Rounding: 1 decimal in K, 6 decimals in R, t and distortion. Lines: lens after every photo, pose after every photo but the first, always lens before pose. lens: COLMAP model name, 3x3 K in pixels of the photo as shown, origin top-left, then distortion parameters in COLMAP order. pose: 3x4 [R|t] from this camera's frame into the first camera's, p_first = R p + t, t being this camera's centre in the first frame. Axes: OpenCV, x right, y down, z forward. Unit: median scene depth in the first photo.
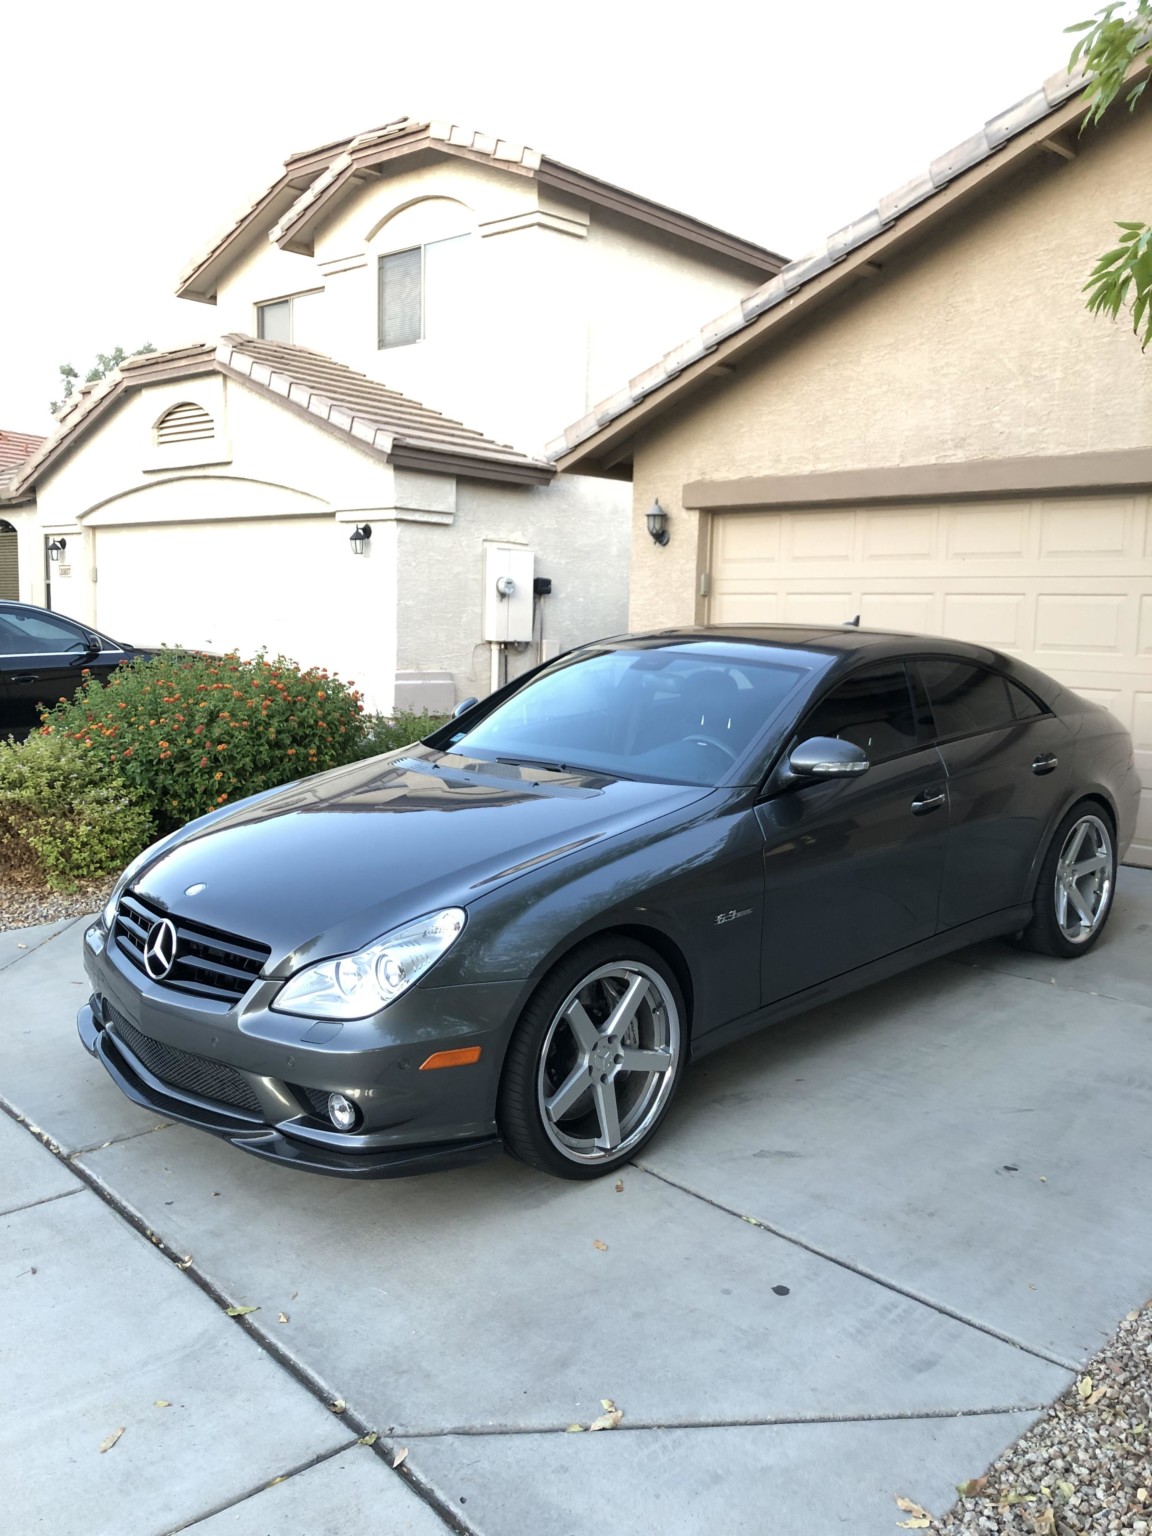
lens RADIAL K [[1263.7, 0, 576.9], [0, 1263.7, 764.9], [0, 0, 1]] dist [0.014428, -0.001075]
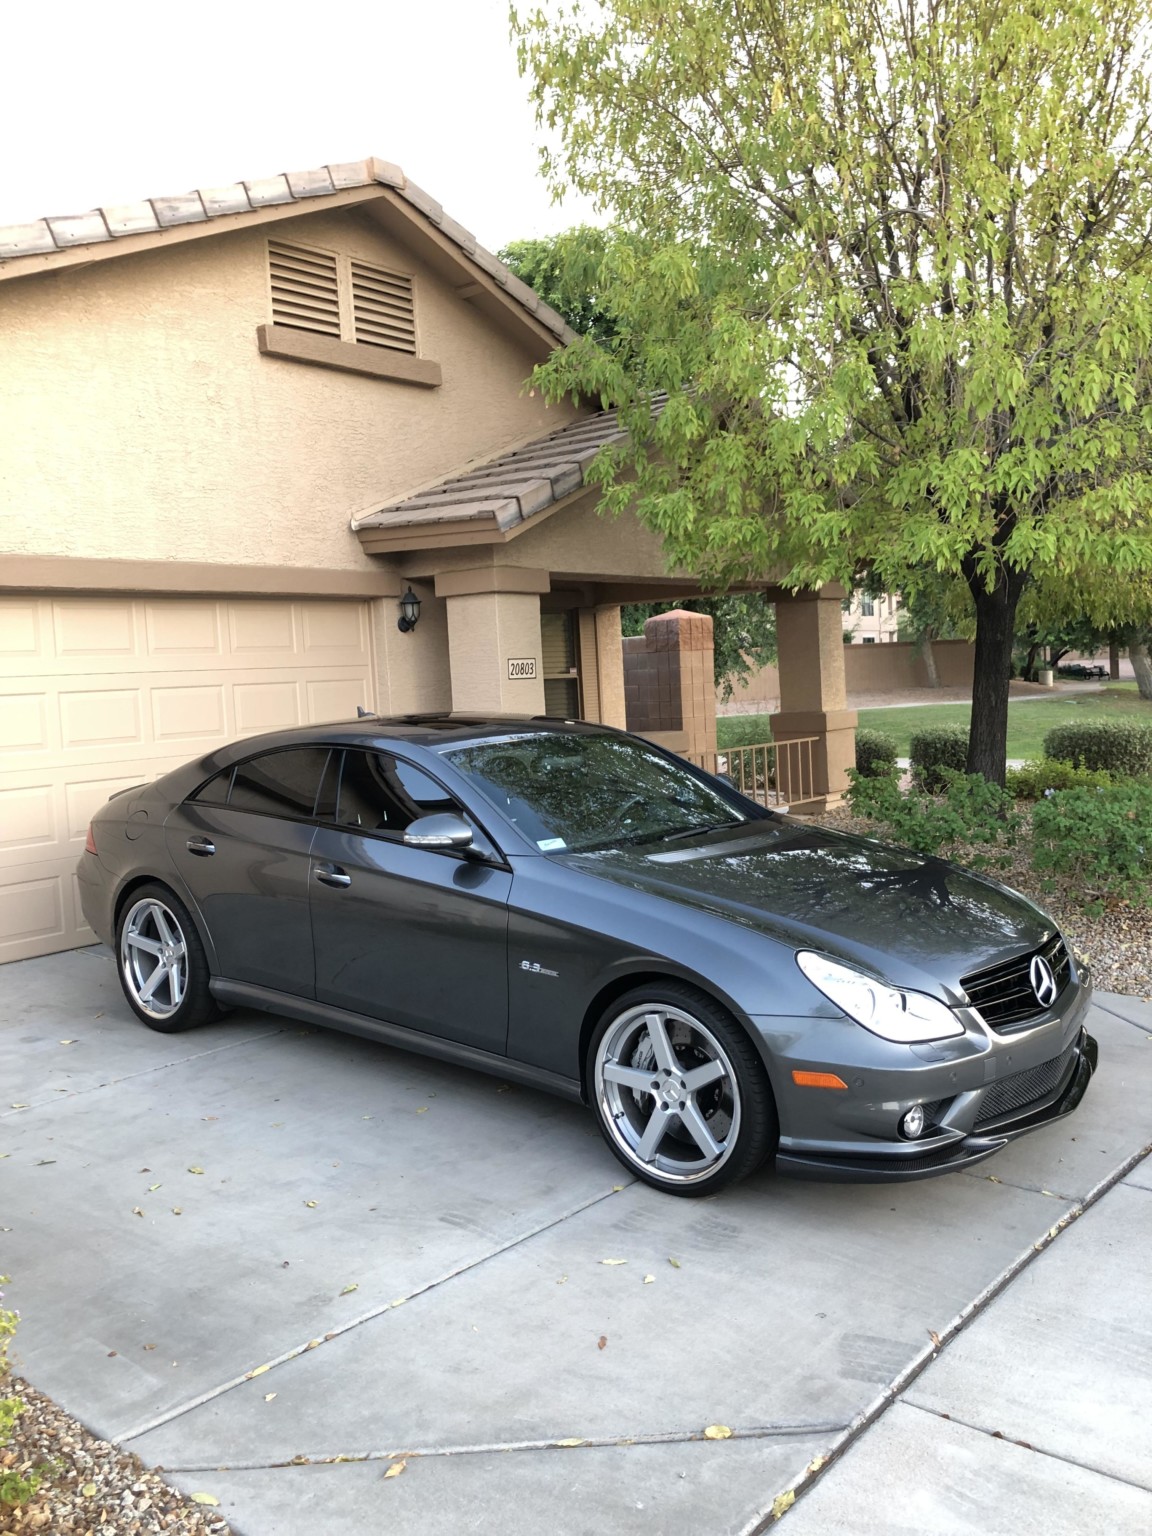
lens RADIAL K [[1263.7, 0, 580.6], [0, 1263.7, 757.2], [0, 0, 1]] dist [0.014428, -0.001075]
pose [[-0.103846, -0.079637, 0.991400, -0.649187], [0.165533, 0.981503, 0.096181, -0.109217], [-0.980722, 0.174097, -0.088742, 0.676086]]
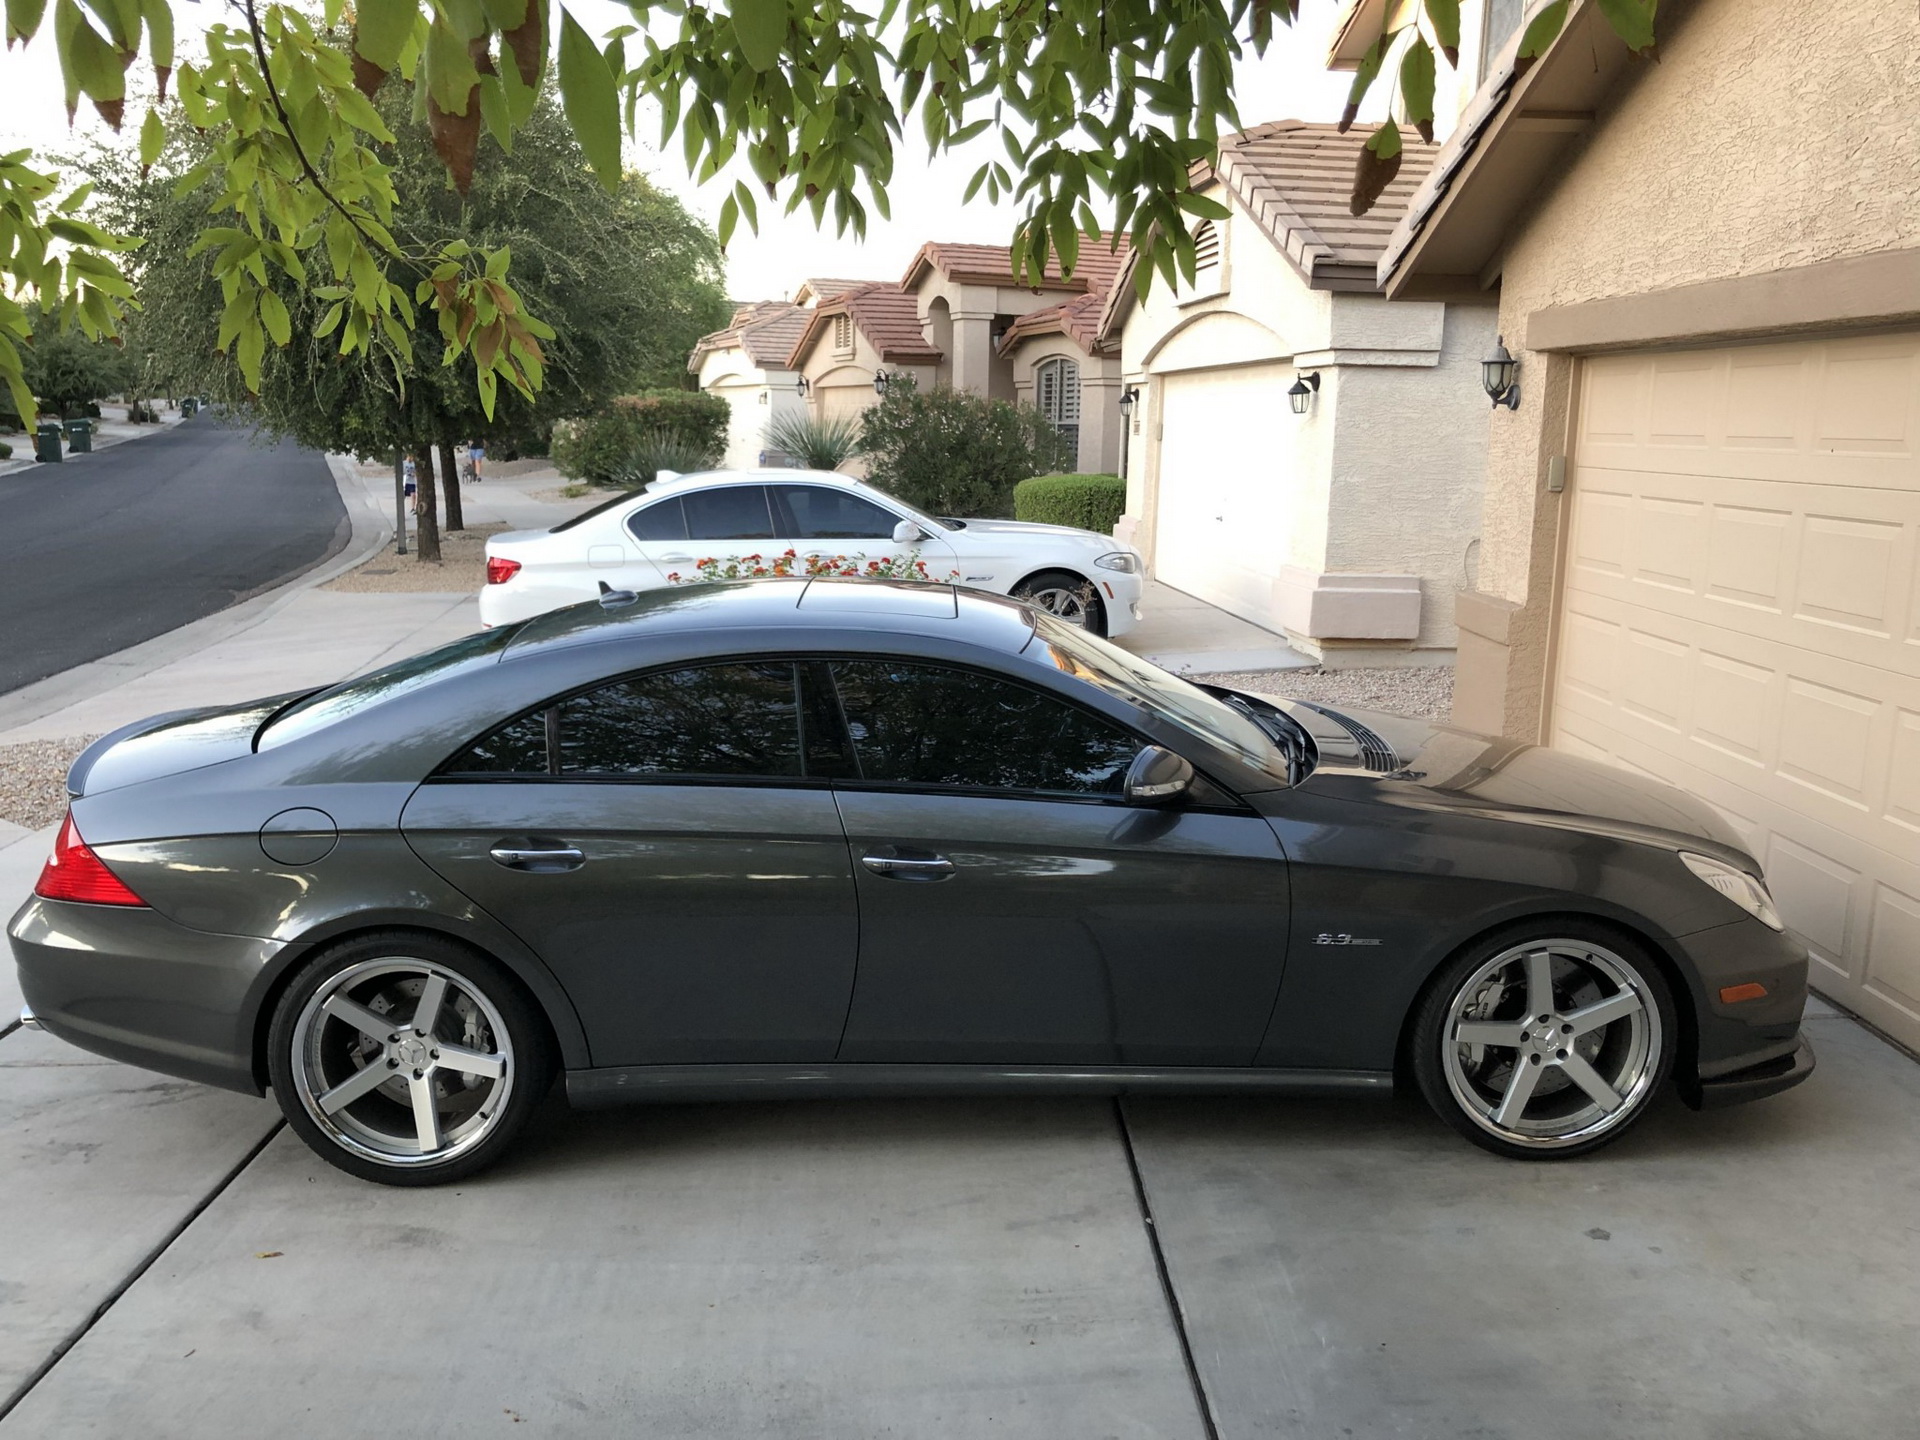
lens RADIAL K [[1579.6, 0, 939.3], [0, 1579.6, 701.9], [0, 0, 1]] dist [0.014428, -0.001075]
pose [[0.723535, 0.114638, -0.680702, 0.503279], [-0.084897, 0.993405, 0.077062, -0.079190], [0.685047, 0.002033, 0.728496, 0.276595]]
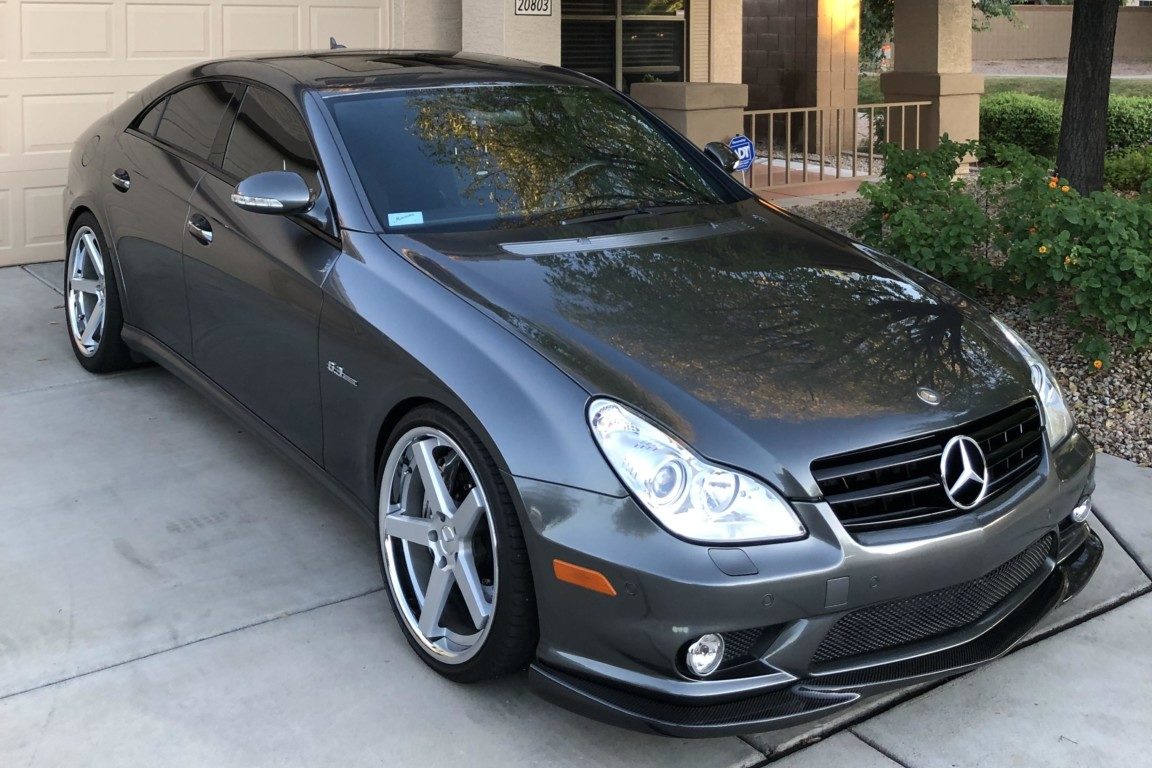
lens RADIAL K [[1229.3, 0, 558.1], [0, 1229.3, 131.2], [0, 0, 1]] dist [0.030351, 0.000000]
pose [[0.124642, -0.109676, 0.986121, -0.522667], [0.118099, 0.988446, 0.095007, -0.085726], [-0.985148, 0.104618, 0.136155, 0.514445]]
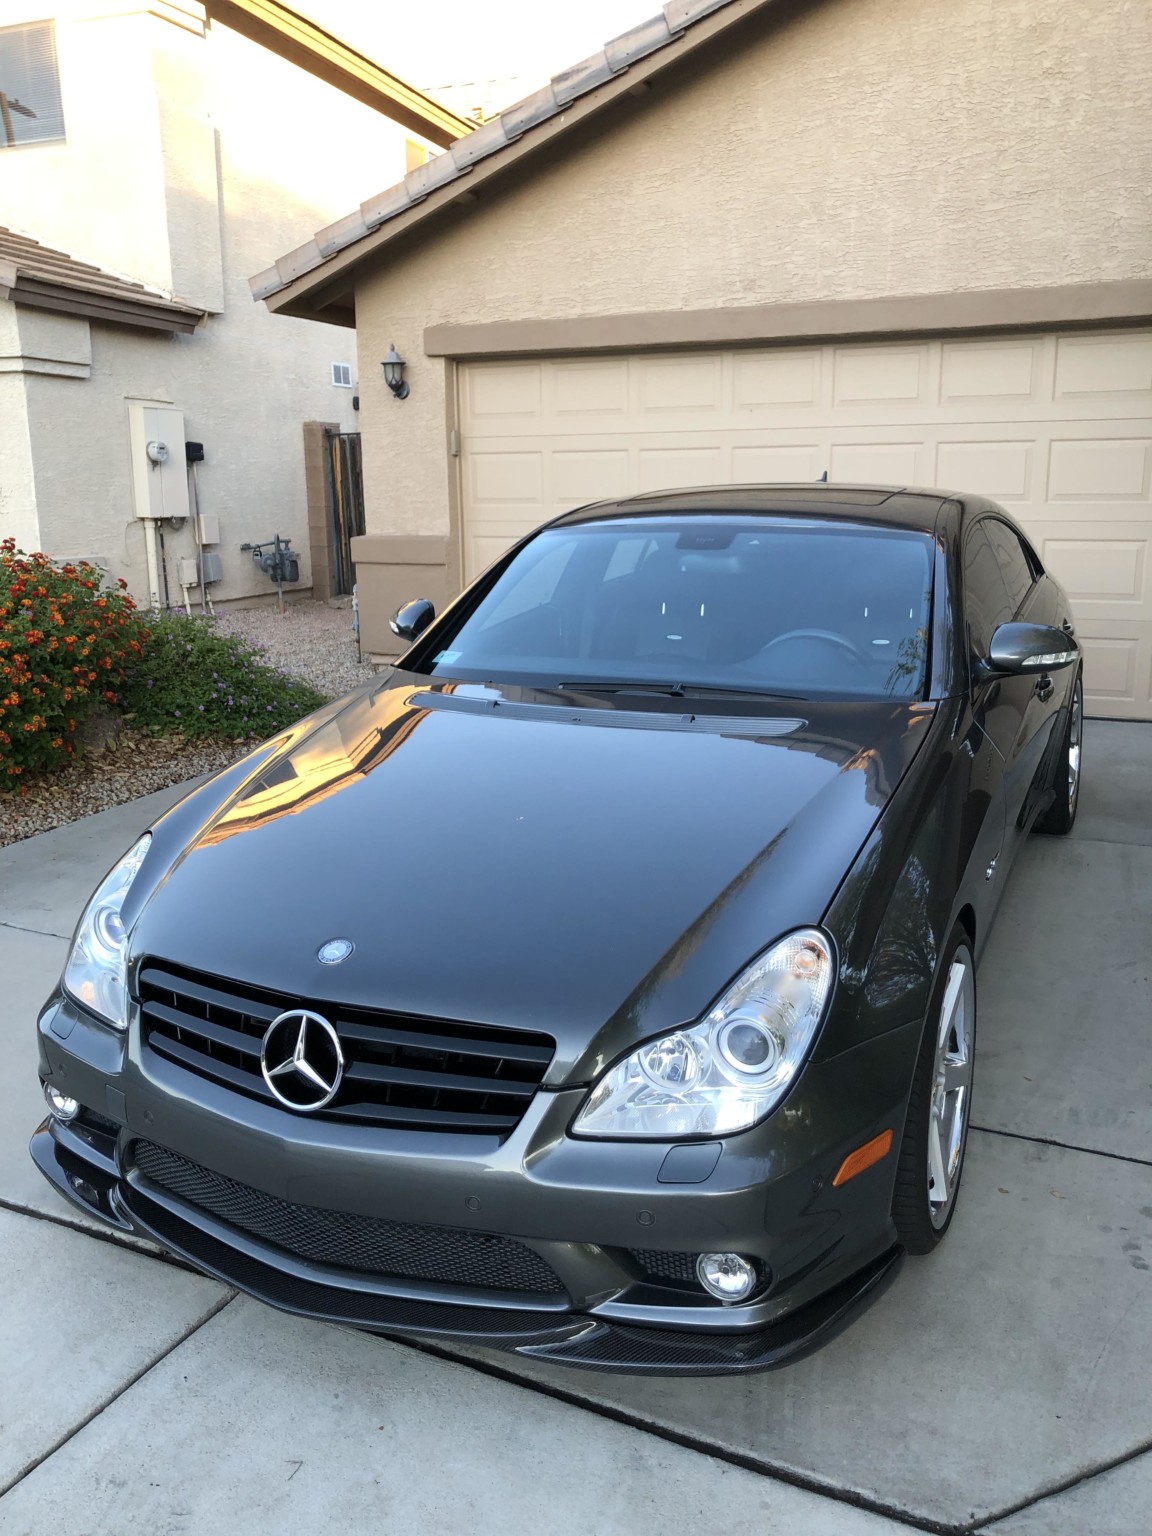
lens RADIAL K [[1263.7, 0, 582.2], [0, 1263.7, 761.4], [0, 0, 1]] dist [0.014428, -0.001075]
pose [[0.928845, -0.106536, 0.354821, -0.189777], [0.071740, 0.991355, 0.109858, -0.011399], [-0.363457, -0.076586, 0.928458, 0.128569]]
